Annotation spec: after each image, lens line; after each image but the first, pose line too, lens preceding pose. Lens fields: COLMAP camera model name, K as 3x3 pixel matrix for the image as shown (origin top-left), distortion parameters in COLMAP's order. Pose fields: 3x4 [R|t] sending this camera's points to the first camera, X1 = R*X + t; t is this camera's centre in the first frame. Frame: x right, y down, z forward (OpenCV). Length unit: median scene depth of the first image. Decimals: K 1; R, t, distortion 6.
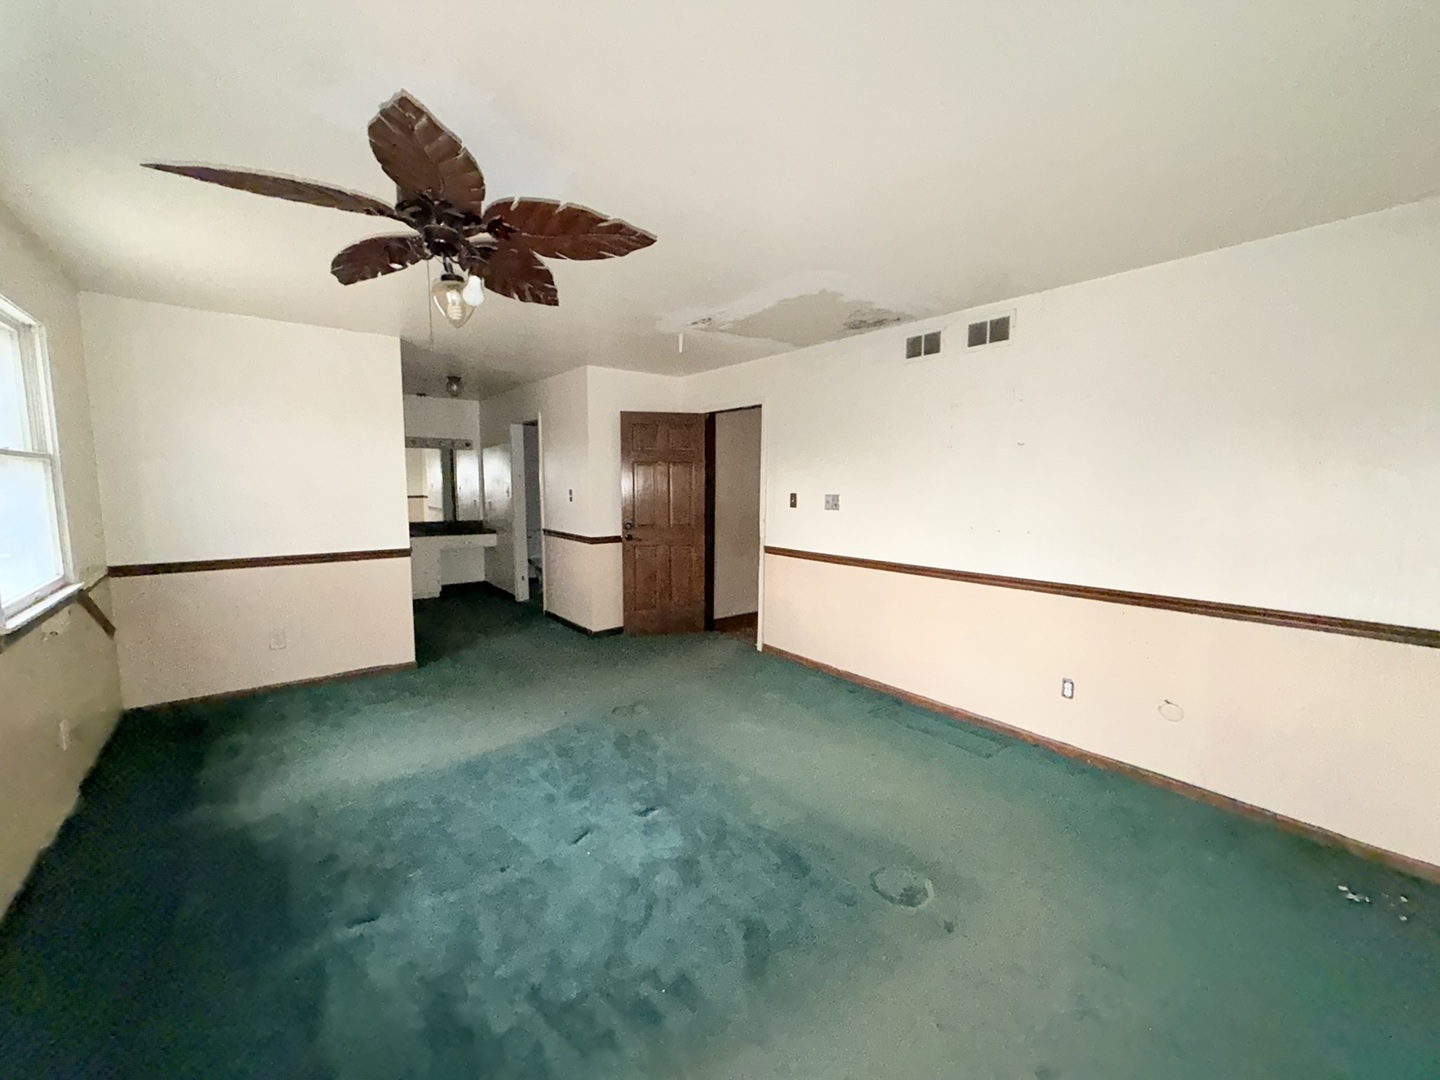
lens RADIAL K [[572.1, 0, 716.1], [0, 572.1, 537.3], [0, 0, 1]] dist [-0.000176, 0.000077]
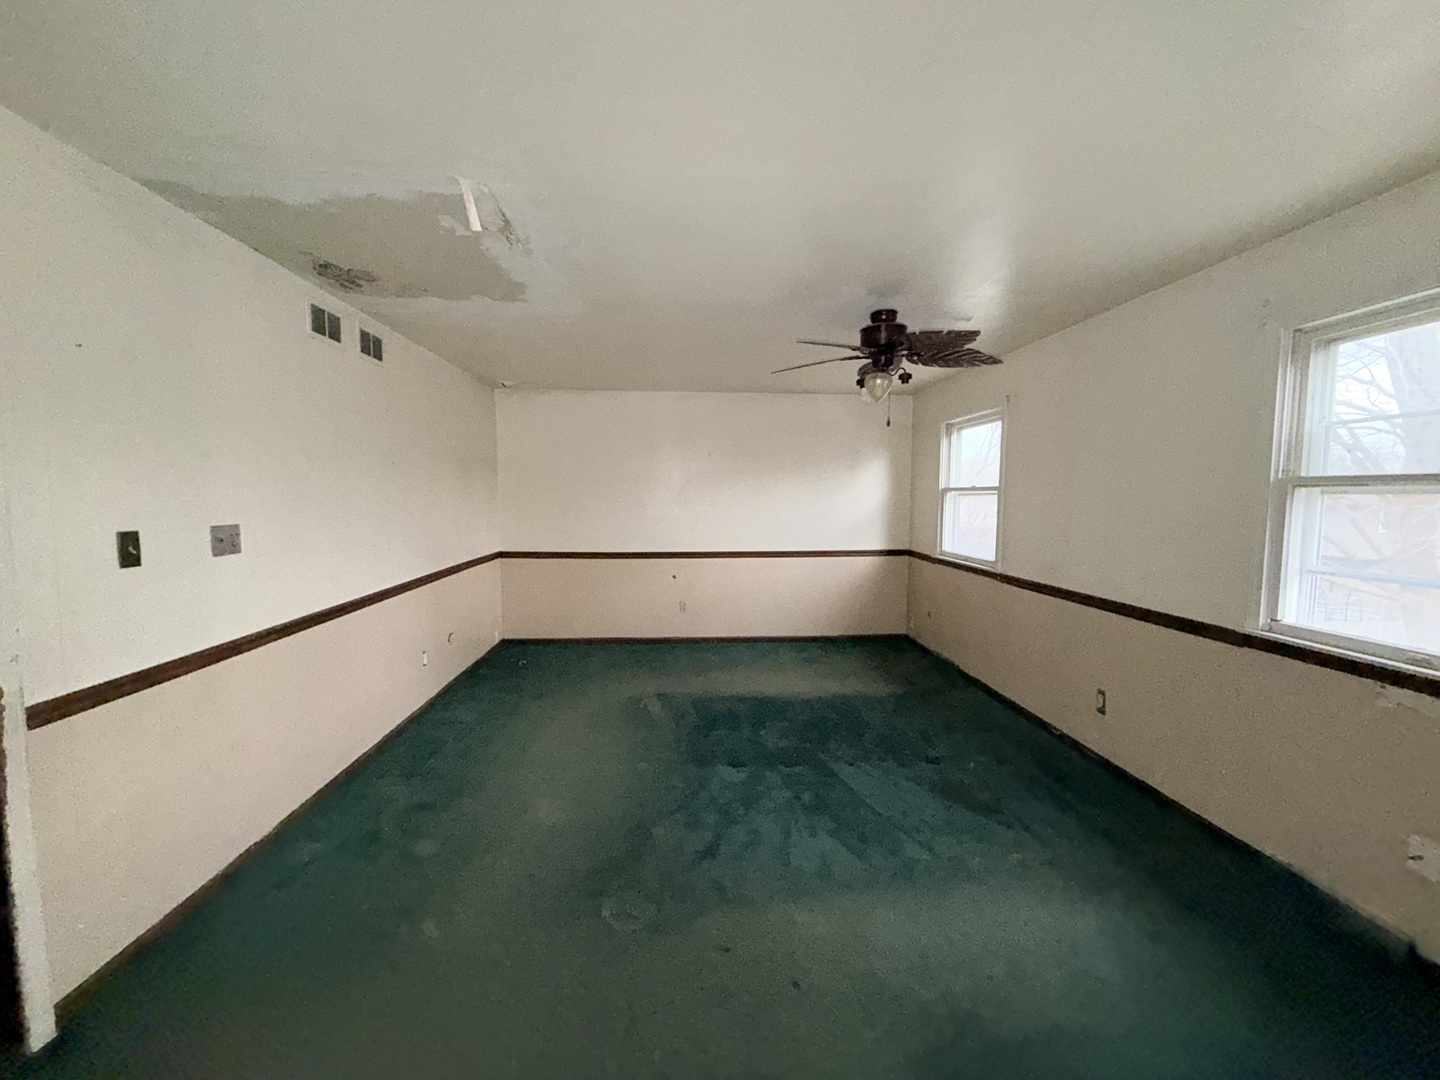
lens RADIAL K [[572.1, 0, 717.1], [0, 572.1, 541.0], [0, 0, 1]] dist [-0.000176, 0.000077]
pose [[-0.819049, -0.051441, 0.571412, -0.525887], [0.054322, 0.984545, 0.166497, -0.141655], [-0.571146, 0.167409, -0.803596, 1.343911]]
